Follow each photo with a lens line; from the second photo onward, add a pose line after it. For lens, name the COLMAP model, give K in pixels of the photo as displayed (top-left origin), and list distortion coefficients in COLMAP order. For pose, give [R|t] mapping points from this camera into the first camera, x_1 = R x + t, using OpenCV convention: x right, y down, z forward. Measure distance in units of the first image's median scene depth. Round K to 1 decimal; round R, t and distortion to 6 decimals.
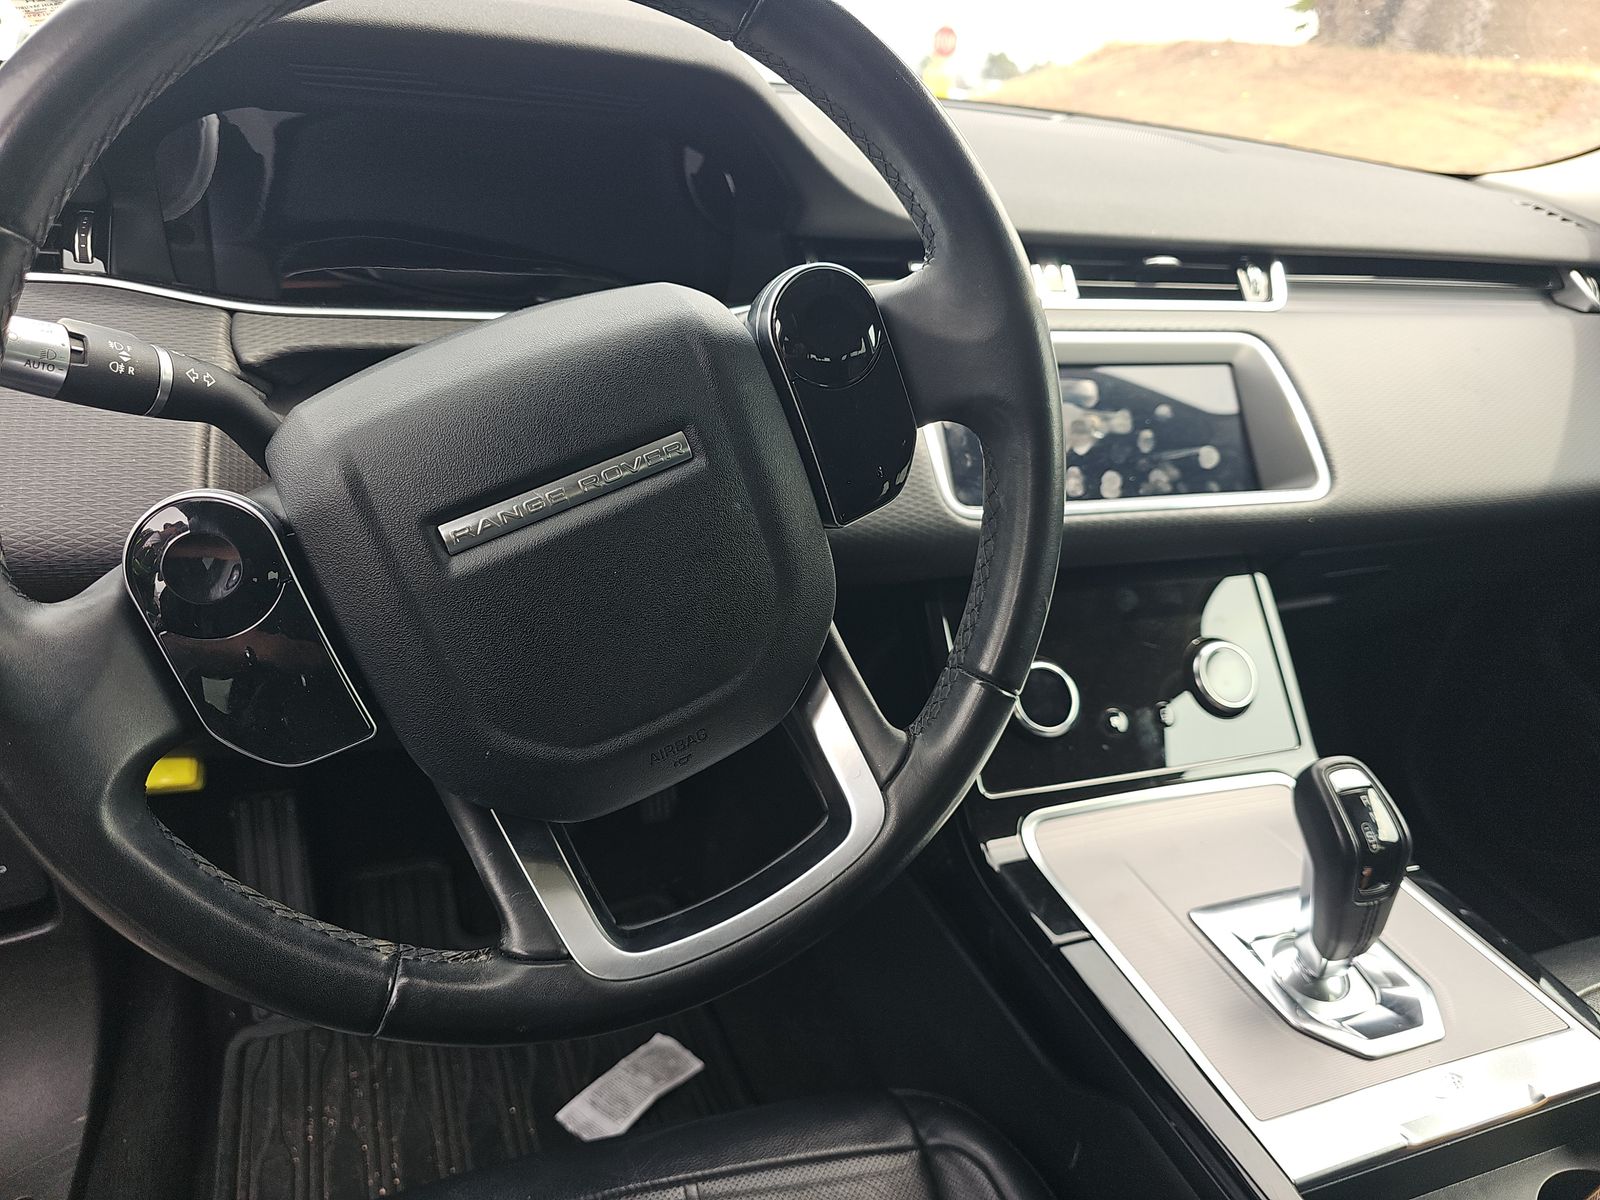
lens RADIAL K [[1046.9, 0, 812.4], [0, 1046.9, 603.7], [0, 0, 1]] dist [0.038484, -0.038070]
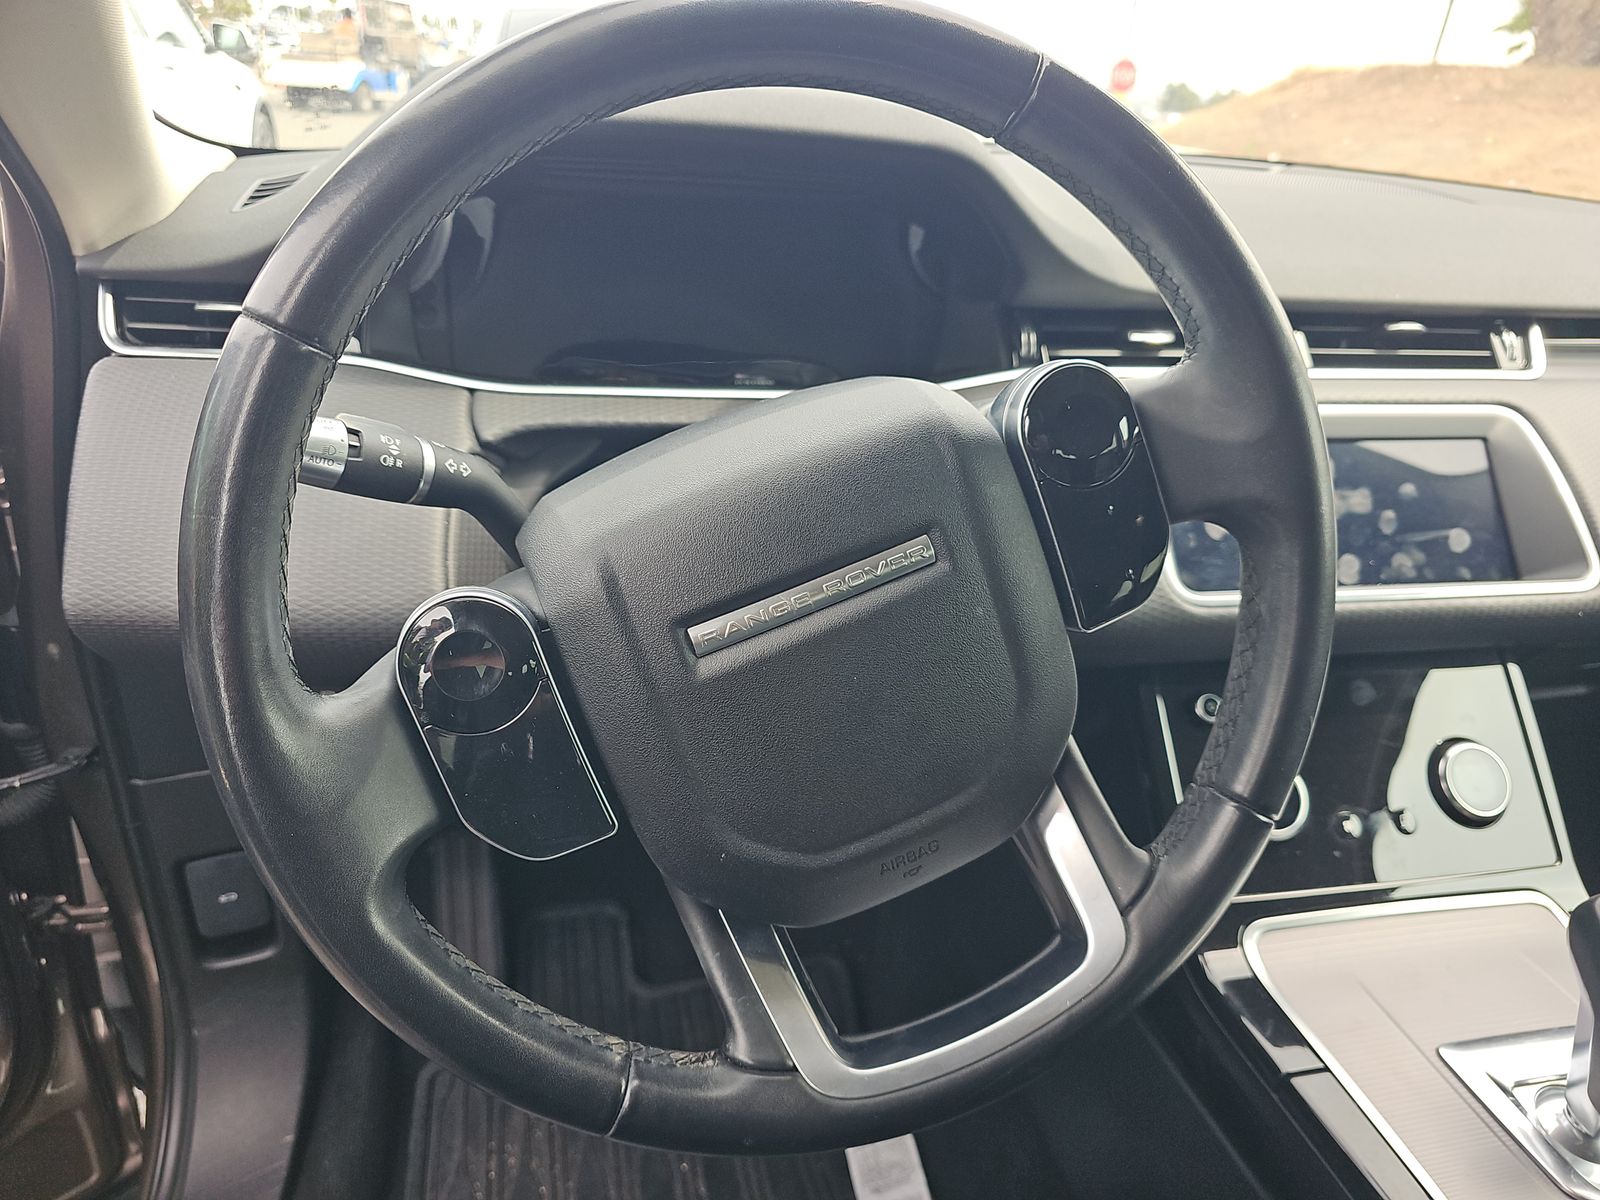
lens RADIAL K [[1046.9, 0, 812.4], [0, 1046.9, 603.7], [0, 0, 1]] dist [0.038484, -0.038070]
pose [[0.990685, 0.031347, -0.132513, -0.085786], [-0.034400, 0.999192, -0.020807, -0.066269], [0.131754, 0.025171, 0.990963, 0.019626]]
